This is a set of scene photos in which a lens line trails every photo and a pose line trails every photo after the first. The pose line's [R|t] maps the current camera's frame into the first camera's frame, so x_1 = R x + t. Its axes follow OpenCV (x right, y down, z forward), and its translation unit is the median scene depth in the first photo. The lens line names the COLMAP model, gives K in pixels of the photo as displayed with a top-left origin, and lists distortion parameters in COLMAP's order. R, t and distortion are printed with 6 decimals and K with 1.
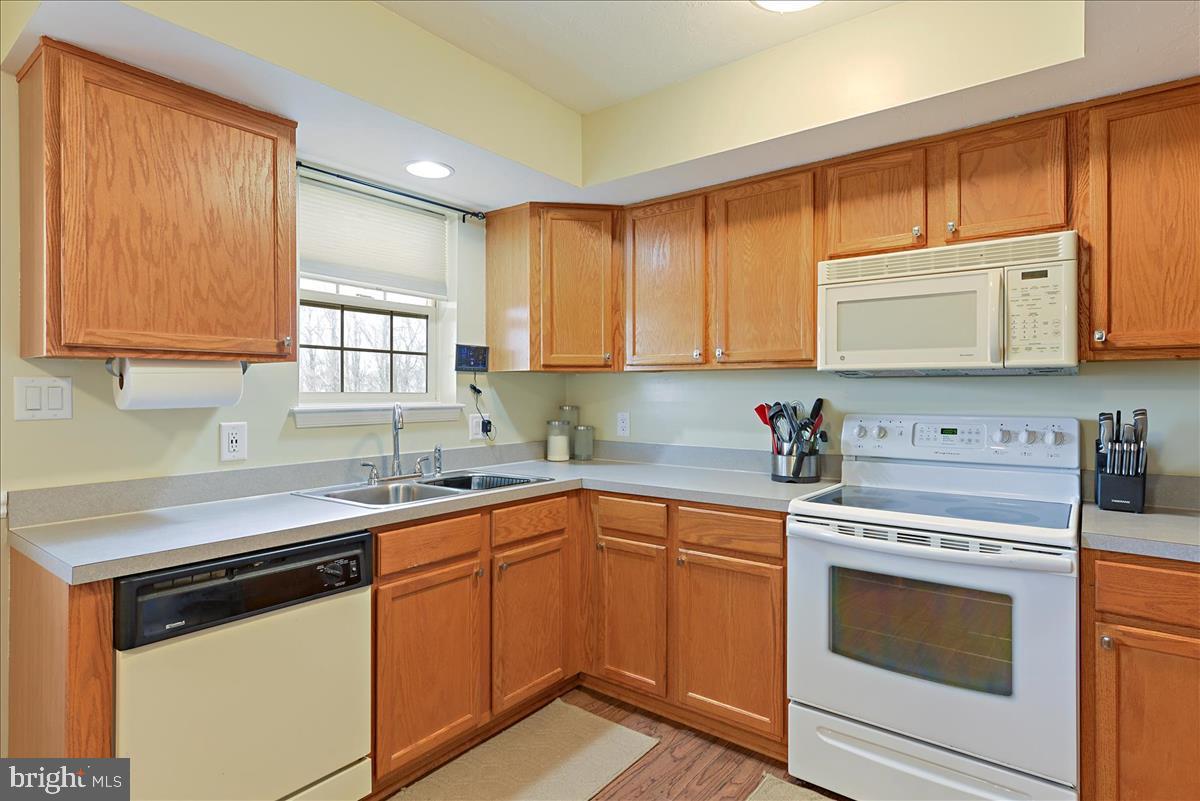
lens RADIAL K [[628.6, 0, 598.9], [0, 628.6, 385.0], [0, 0, 1]] dist [-0.000474, -0.000192]
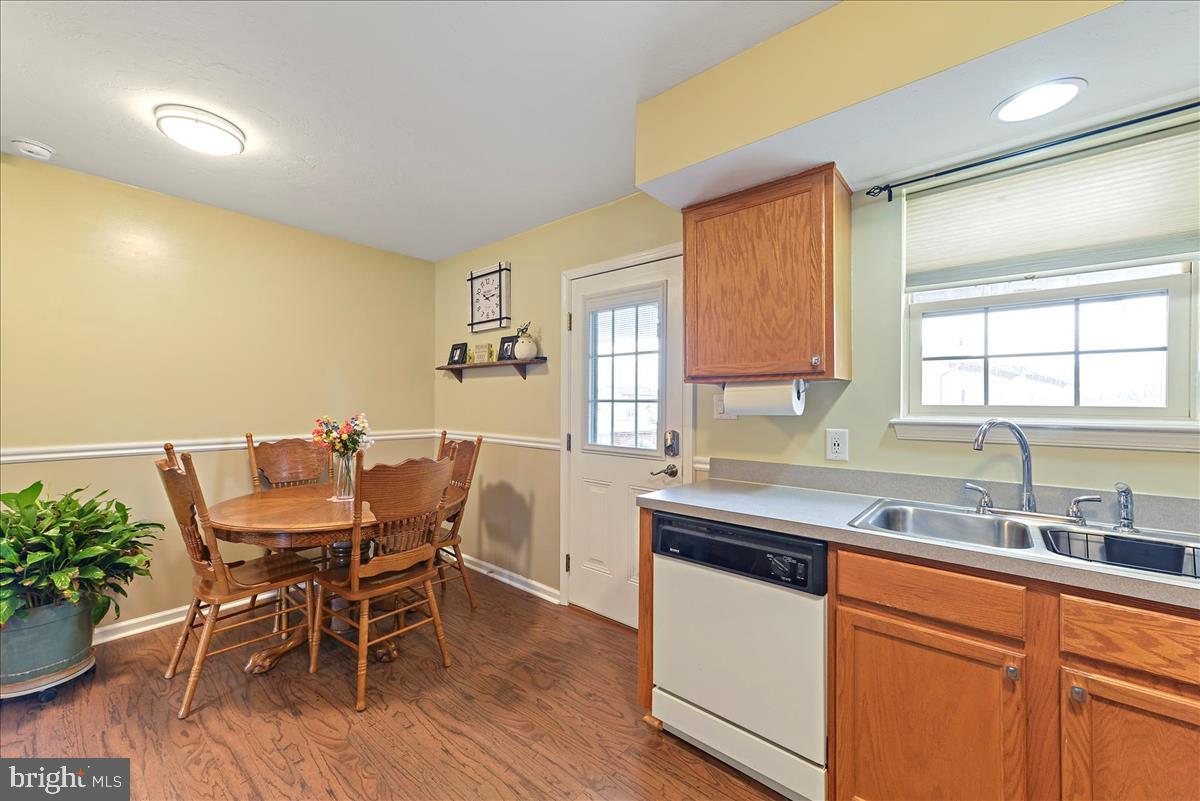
lens RADIAL K [[464.2, 0, 600.0], [0, 464.2, 400.5], [0, 0, 1]] dist [0.014403, 0.000326]
pose [[-0.042215, -0.002607, -0.999105, 0.338265], [0.006588, 0.999974, -0.002888, 0.003579], [0.999087, -0.006704, -0.042196, 0.574942]]
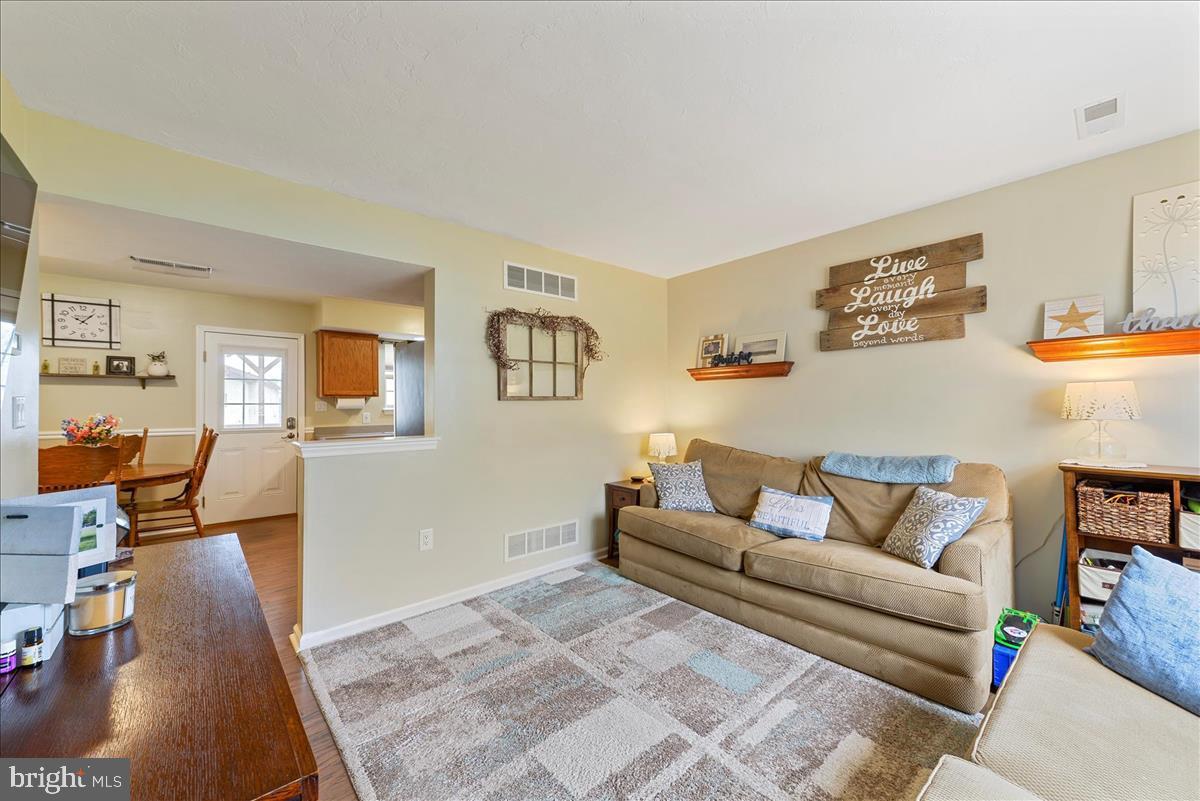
lens RADIAL K [[464.2, 0, 600.0], [0, 464.2, 400.5], [0, 0, 1]] dist [0.014403, 0.000326]
pose [[0.979646, -0.002286, -0.200722, 1.323233], [0.003360, 0.999982, 0.005012, -0.023349], [0.200707, -0.005585, 0.979635, -1.421064]]
